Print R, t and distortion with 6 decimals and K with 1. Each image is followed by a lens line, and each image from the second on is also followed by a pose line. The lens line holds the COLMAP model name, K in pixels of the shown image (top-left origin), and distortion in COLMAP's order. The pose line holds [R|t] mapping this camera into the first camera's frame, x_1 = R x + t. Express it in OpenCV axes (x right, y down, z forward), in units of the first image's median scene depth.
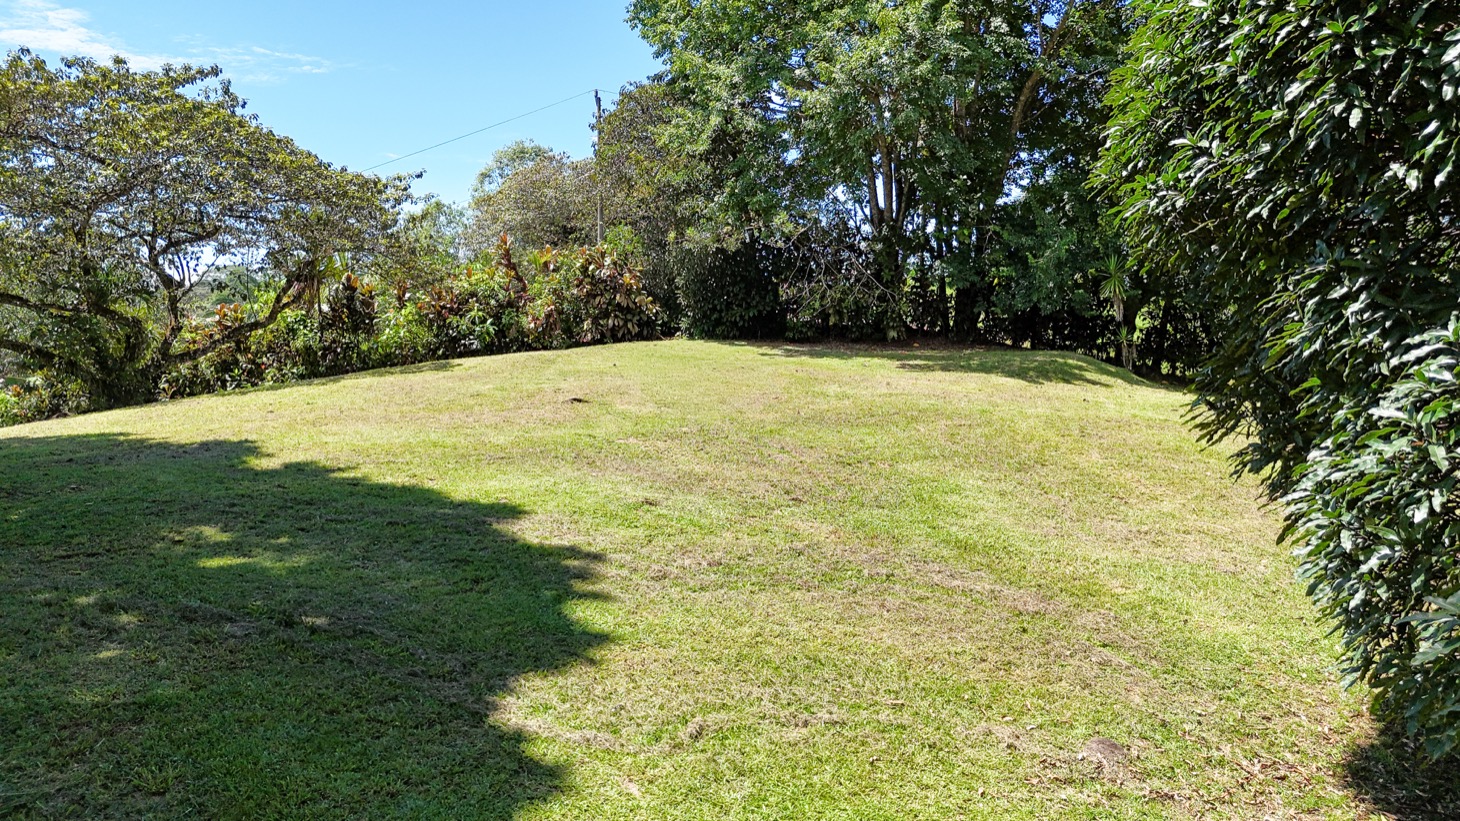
lens RADIAL K [[1077.7, 0, 730.0], [0, 1077.7, 410.5], [0, 0, 1]] dist [0.092141, -0.103635]
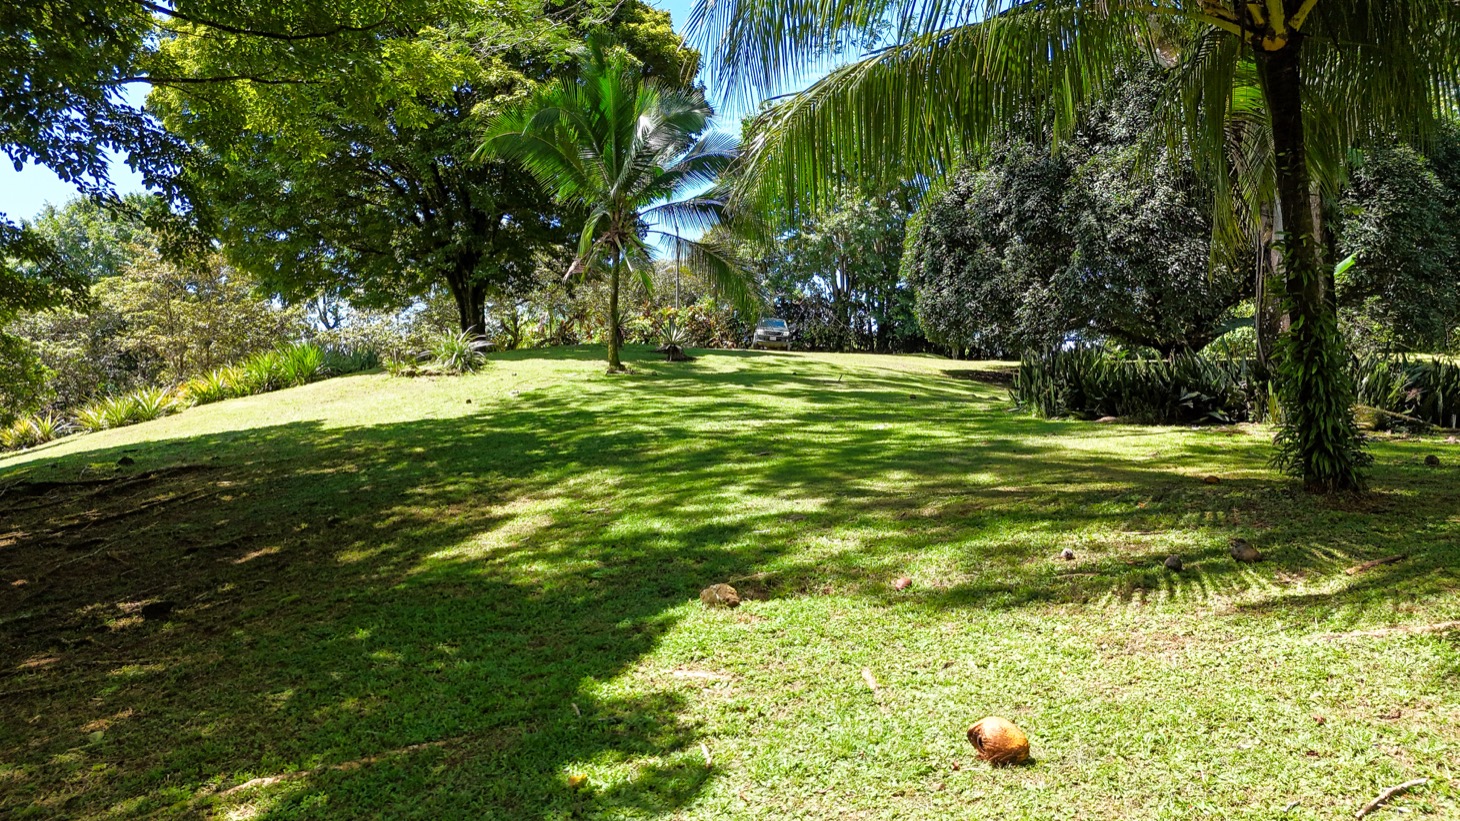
lens RADIAL K [[1077.7, 0, 730.0], [0, 1077.7, 410.5], [0, 0, 1]] dist [0.092141, -0.103635]
pose [[0.997302, 0.000228, 0.073414, -0.209922], [0.005547, 0.996903, -0.078441, 0.196623], [-0.073205, 0.078637, 0.994212, -0.957616]]
